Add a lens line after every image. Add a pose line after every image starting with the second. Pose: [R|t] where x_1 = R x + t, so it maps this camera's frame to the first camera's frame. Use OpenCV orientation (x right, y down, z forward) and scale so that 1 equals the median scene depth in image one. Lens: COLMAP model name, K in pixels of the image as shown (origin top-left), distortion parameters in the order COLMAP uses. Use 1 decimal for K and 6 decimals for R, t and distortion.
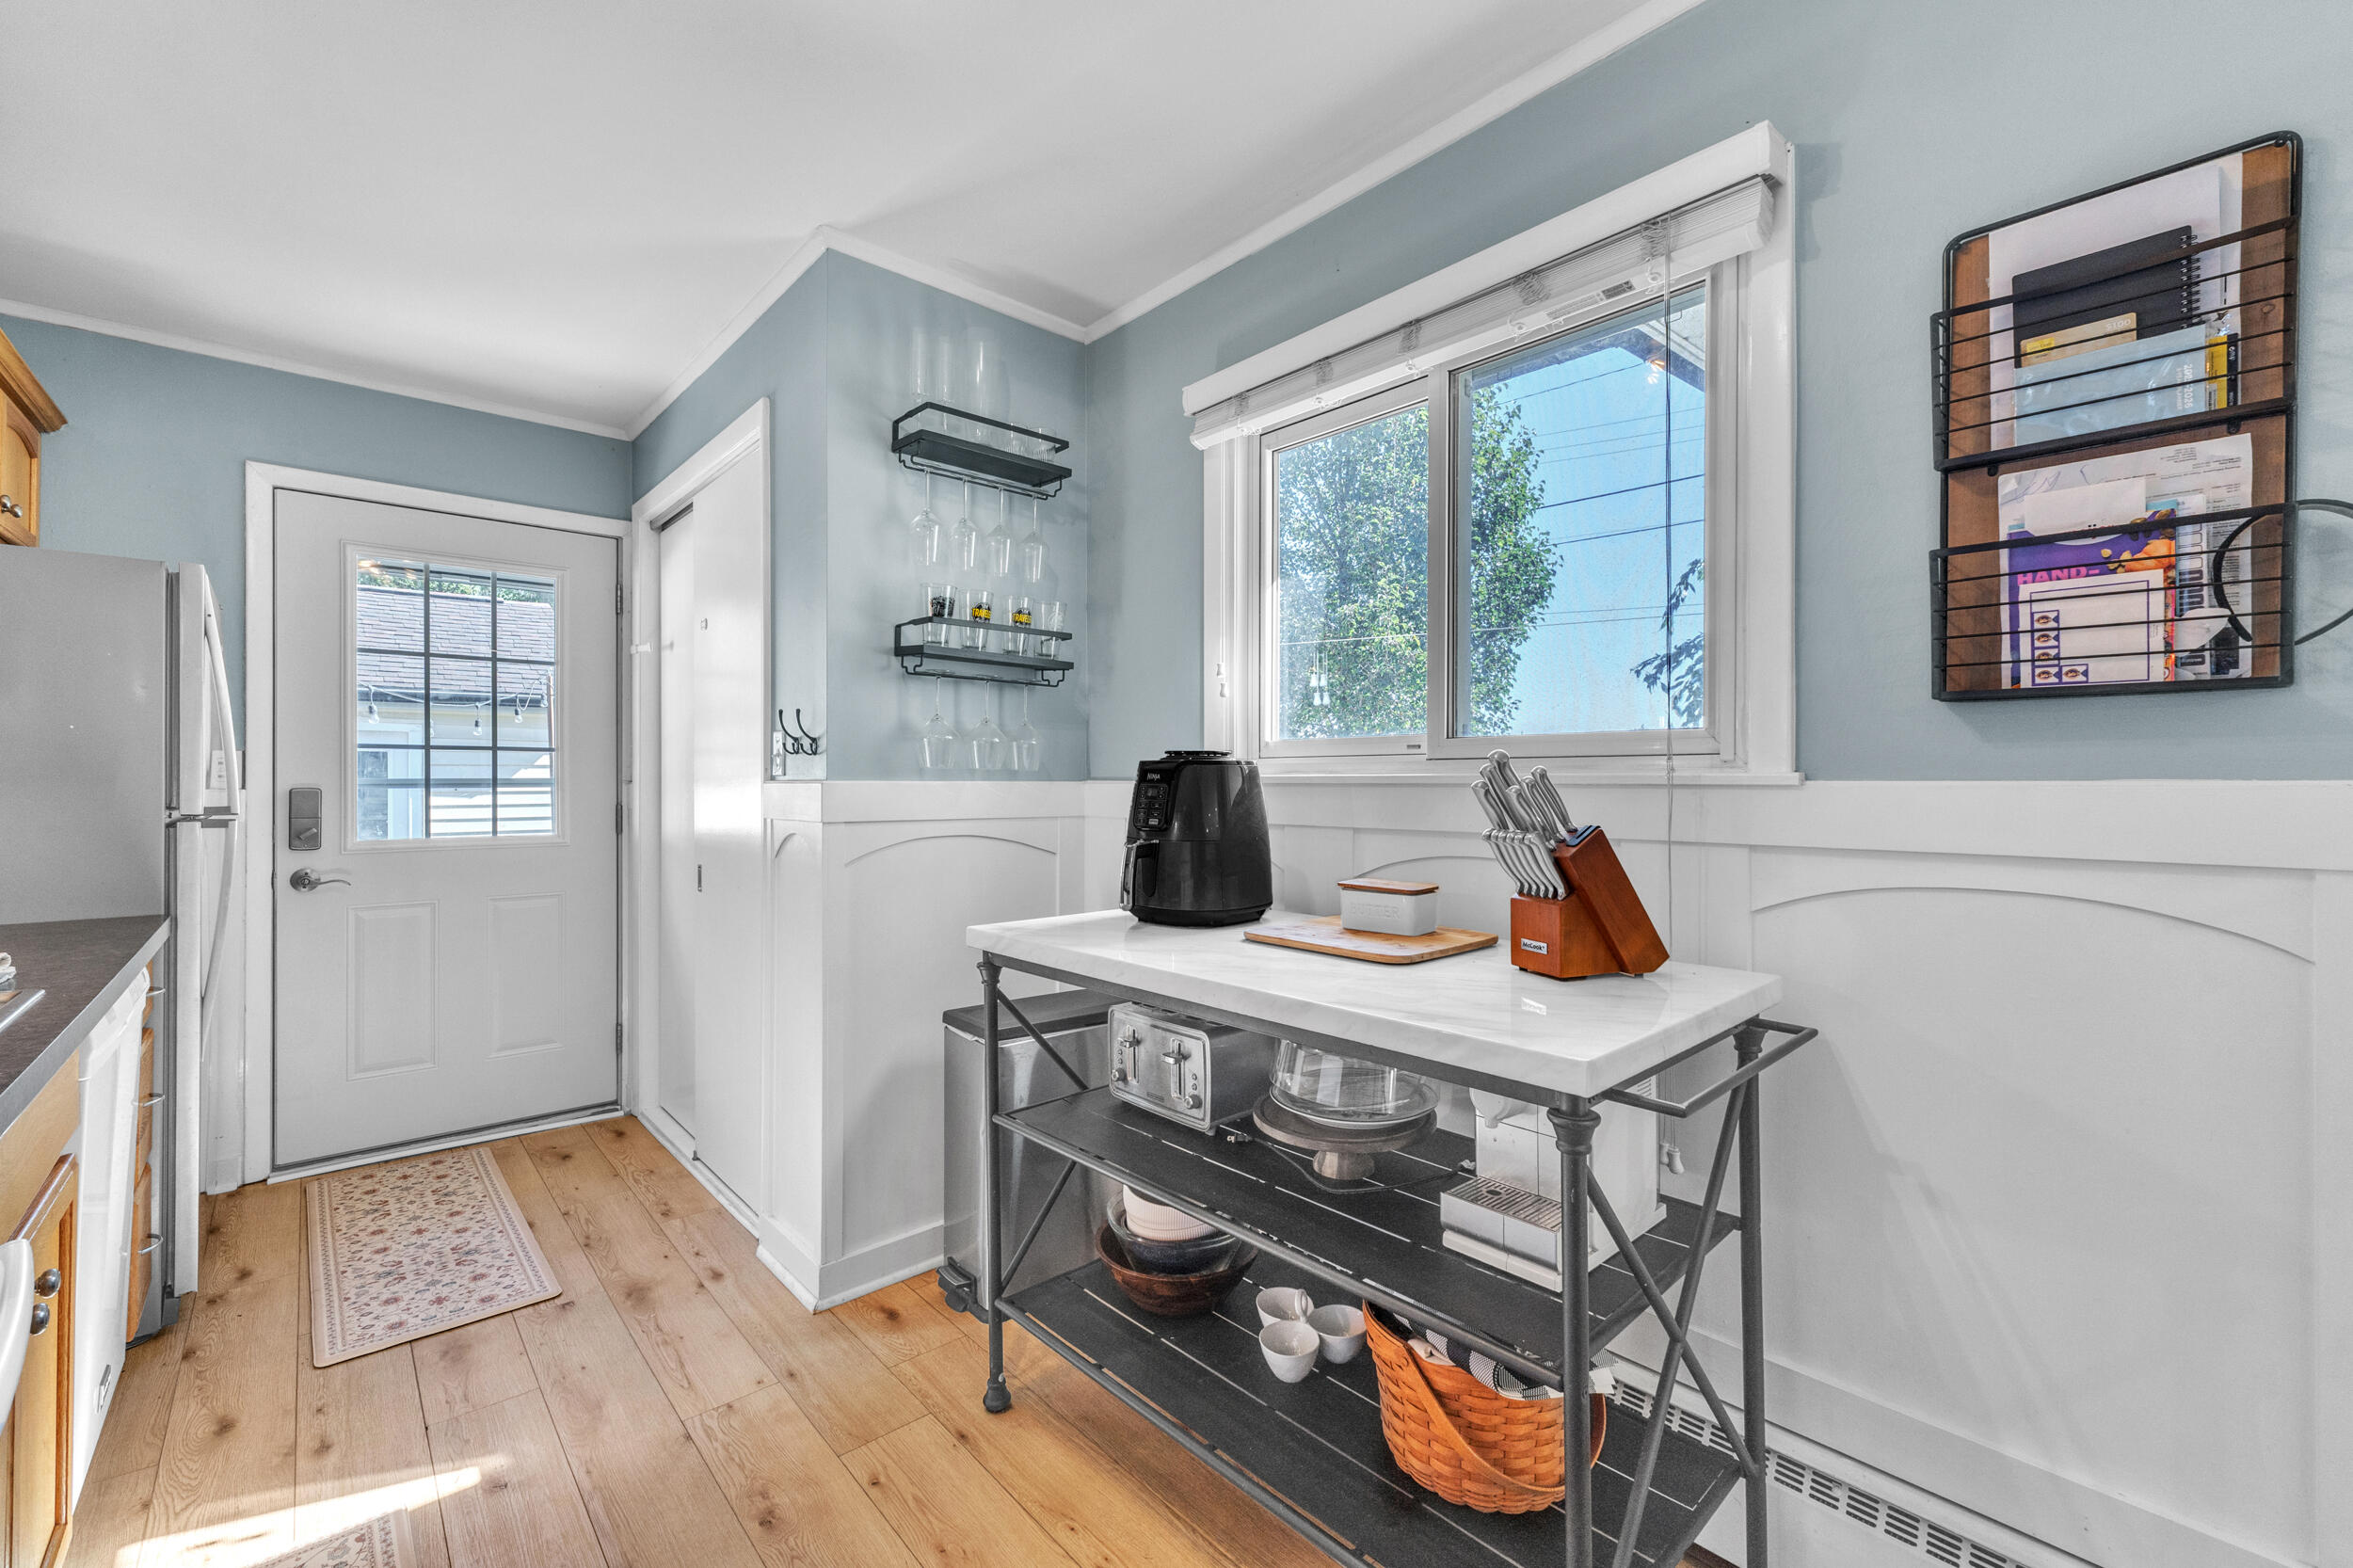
lens RADIAL K [[985.8, 0, 1176.5], [0, 985.8, 784.0], [0, 0, 1]] dist [0.000248, 0.000632]
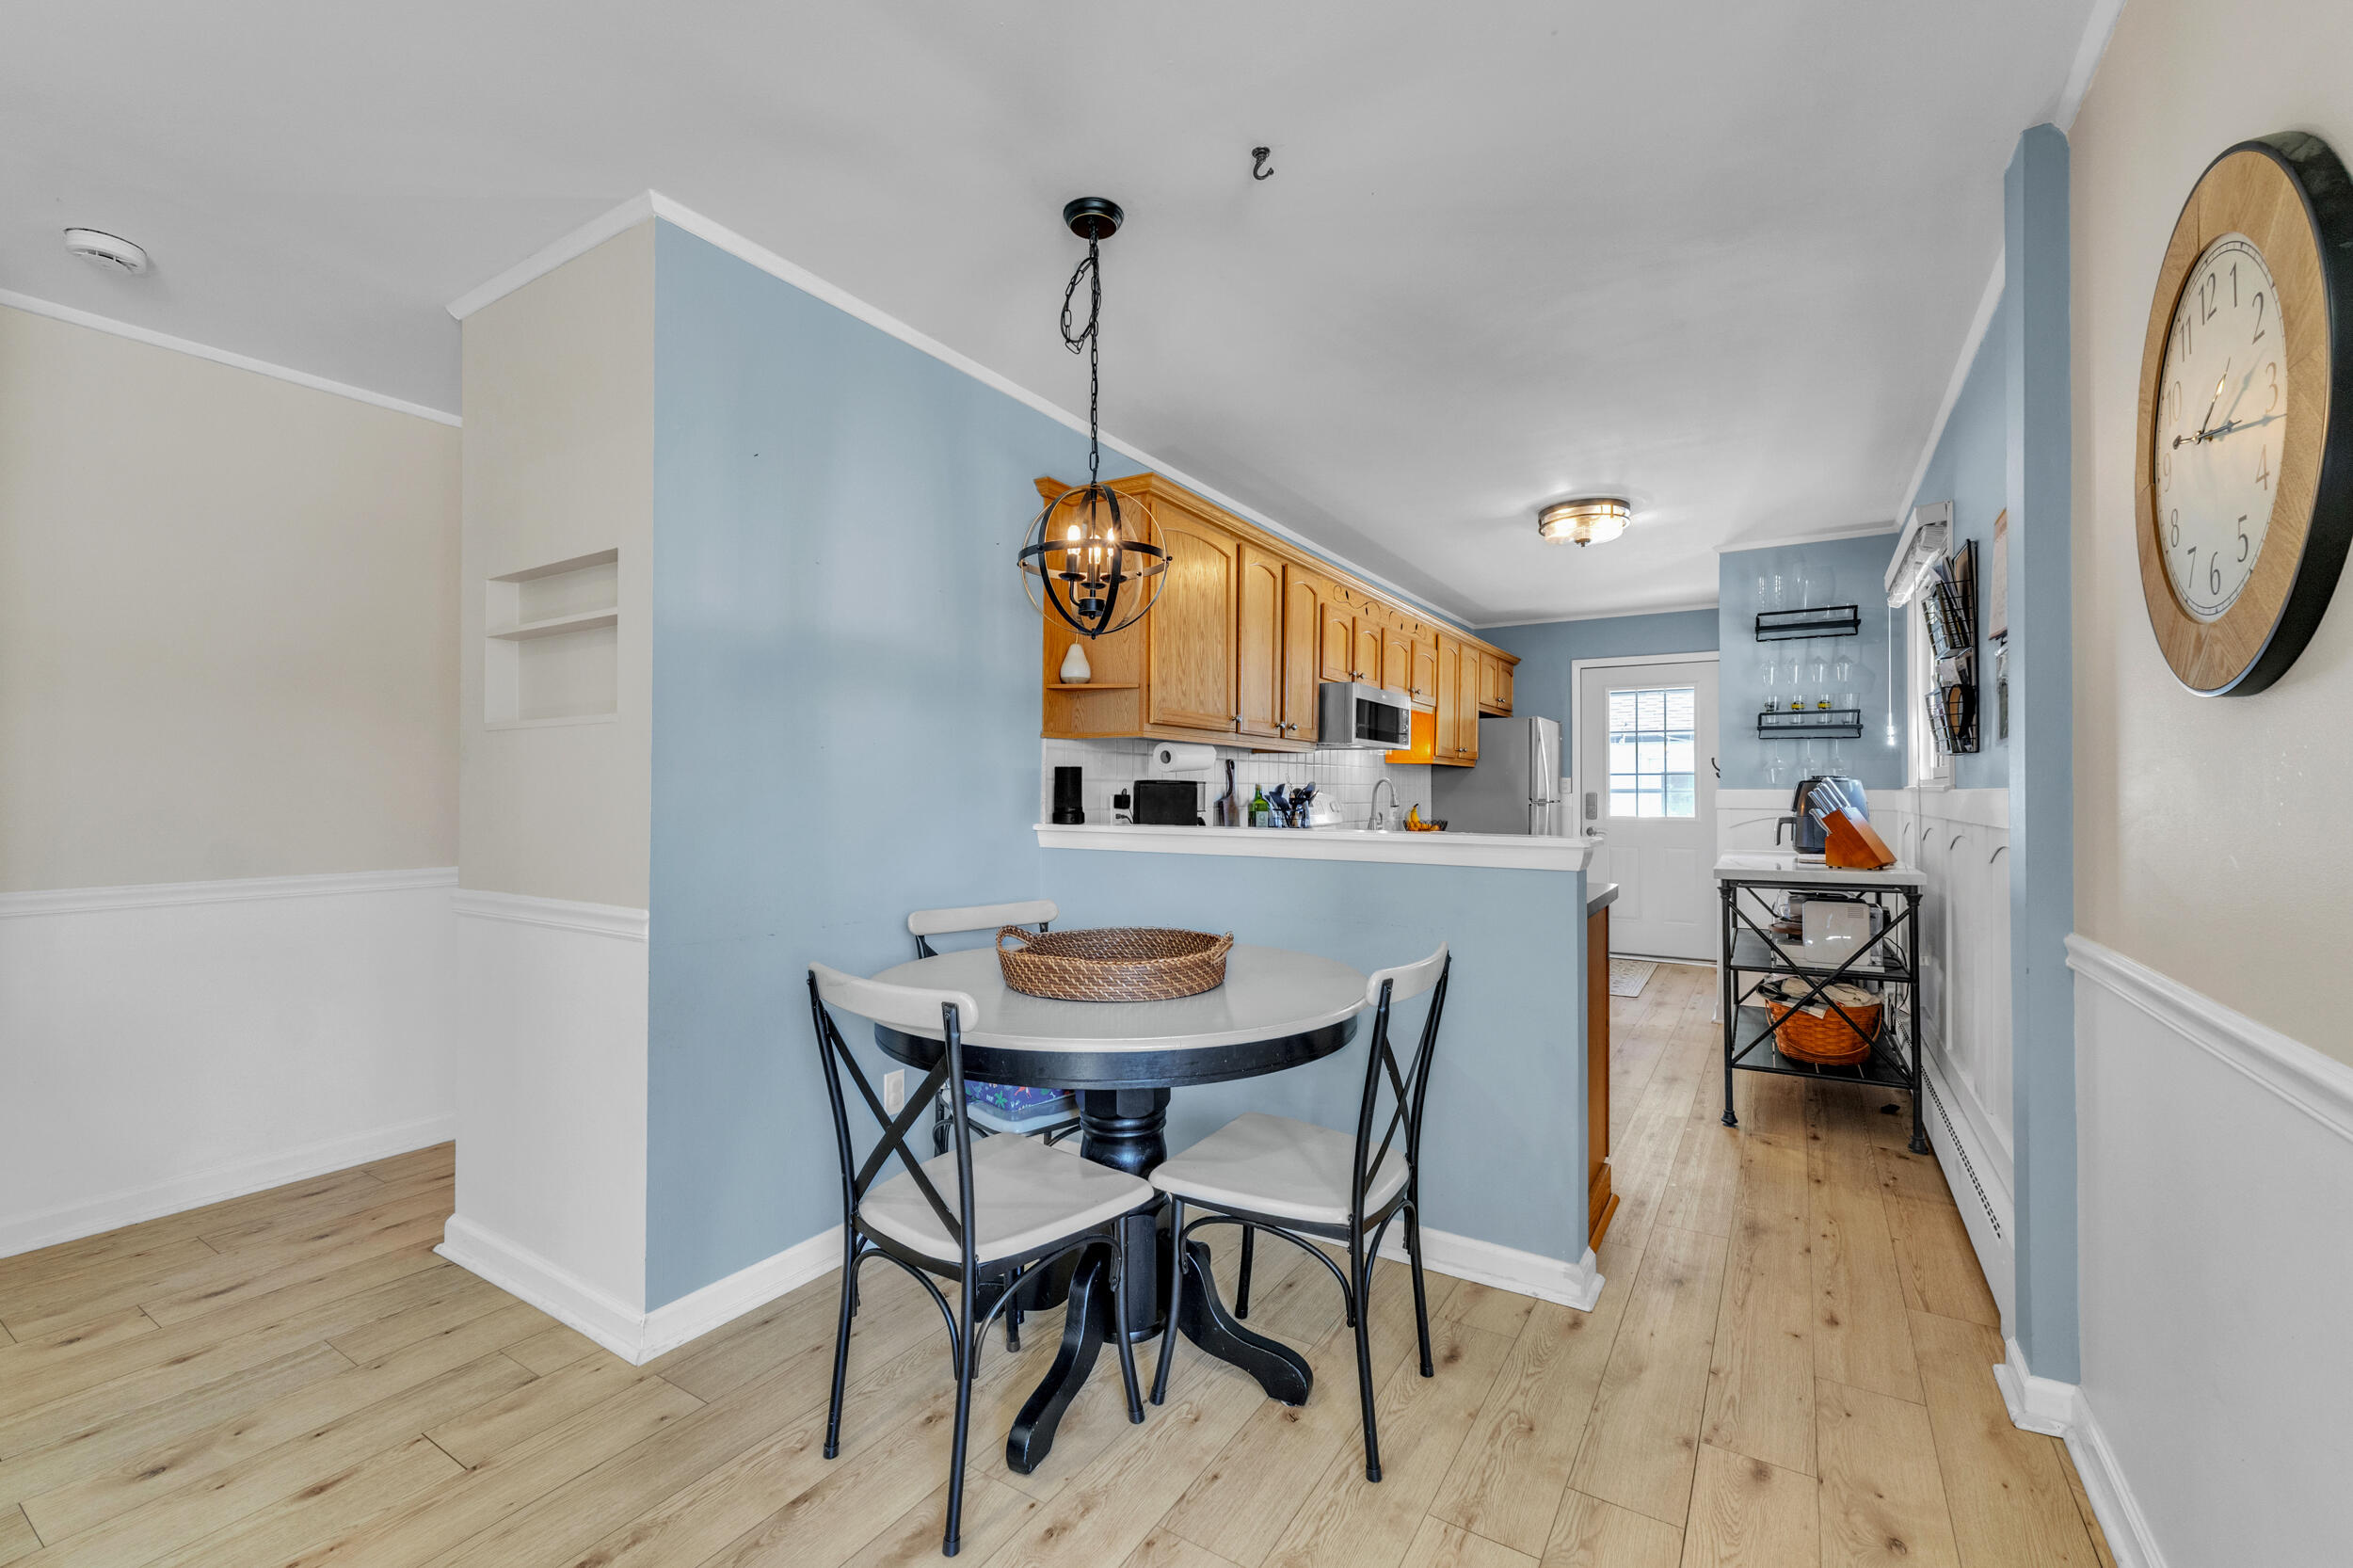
lens RADIAL K [[985.8, 0, 1176.5], [0, 985.8, 784.0], [0, 0, 1]] dist [0.000248, 0.000632]
pose [[0.284825, -0.005702, -0.958563, 1.255323], [-0.003536, 0.999969, -0.006999, 0.004167], [0.958573, 0.005383, 0.284796, -0.715719]]
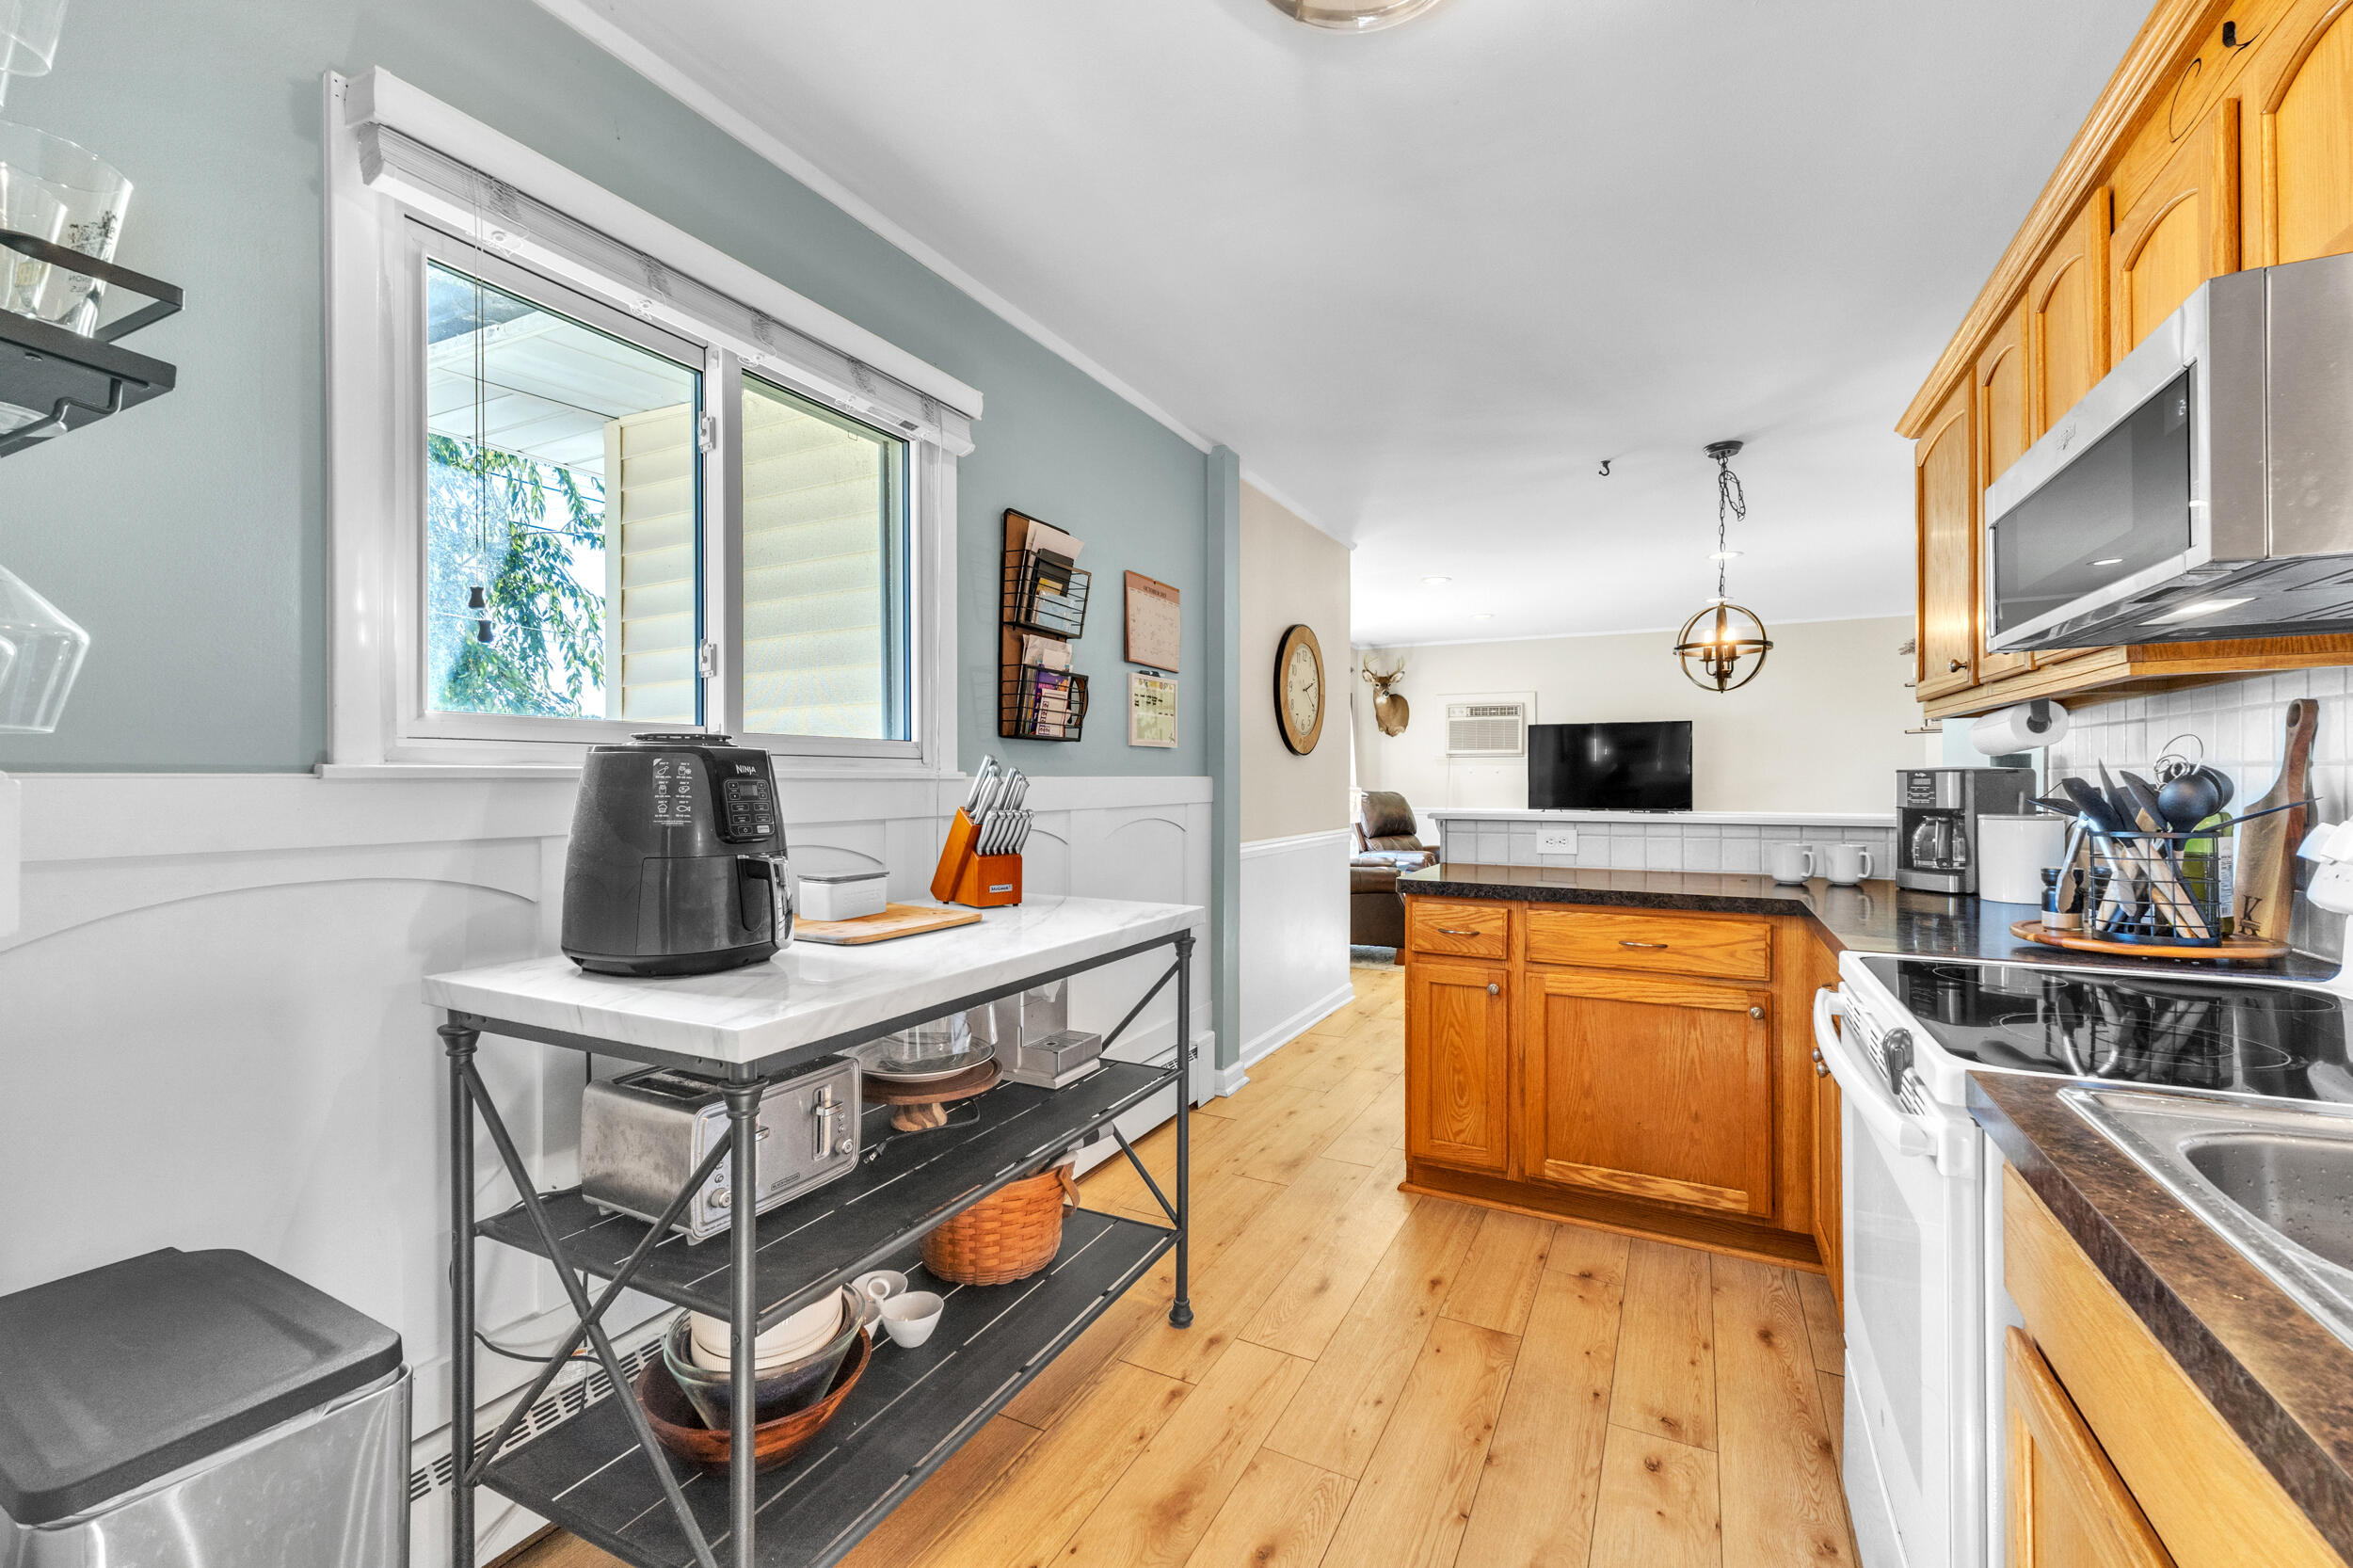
lens RADIAL K [[985.8, 0, 1176.5], [0, 985.8, 784.0], [0, 0, 1]] dist [0.000248, 0.000632]
pose [[-0.359759, -0.005857, 0.933027, -0.613210], [0.001909, 0.999974, 0.007013, -0.002044], [-0.933043, 0.004304, -0.359738, 0.711191]]
